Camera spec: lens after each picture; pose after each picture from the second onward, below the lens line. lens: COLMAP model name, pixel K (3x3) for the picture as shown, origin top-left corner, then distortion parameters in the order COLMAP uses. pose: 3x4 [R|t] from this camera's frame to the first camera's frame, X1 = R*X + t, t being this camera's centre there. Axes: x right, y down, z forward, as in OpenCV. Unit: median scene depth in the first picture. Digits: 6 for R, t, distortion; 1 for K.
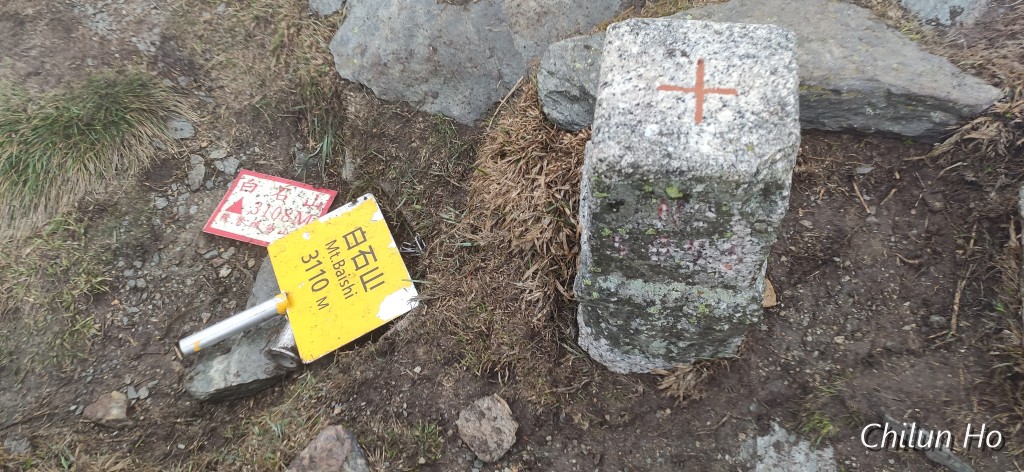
lens RADIAL K [[768.1, 0, 512.0], [0, 768.1, 236.0], [0, 0, 1]] dist [0.100965, -0.155682]
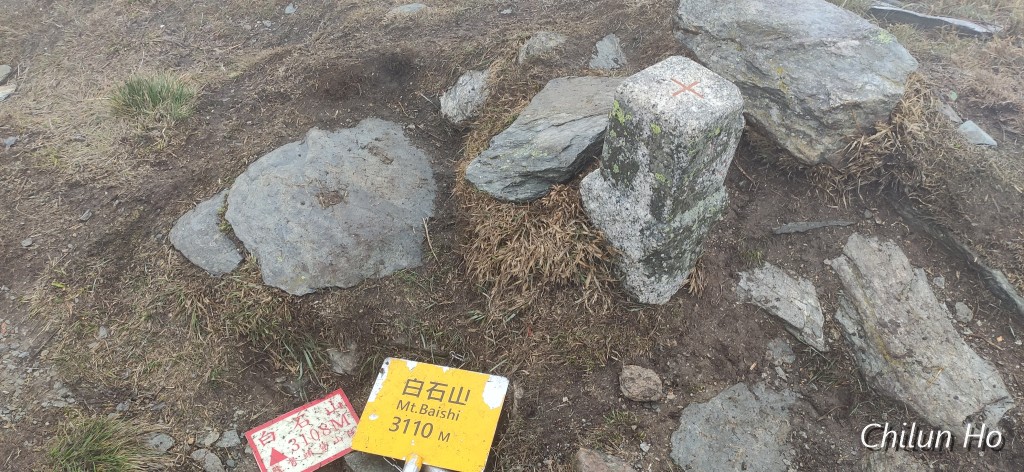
lens RADIAL K [[768.1, 0, 512.0], [0, 768.1, 236.0], [0, 0, 1]] dist [0.100965, -0.155682]
pose [[0.624957, -0.457284, 0.632708, -0.745818], [0.609223, 0.792468, -0.029010, -0.054380], [-0.488135, 0.403591, 0.773847, -0.074087]]
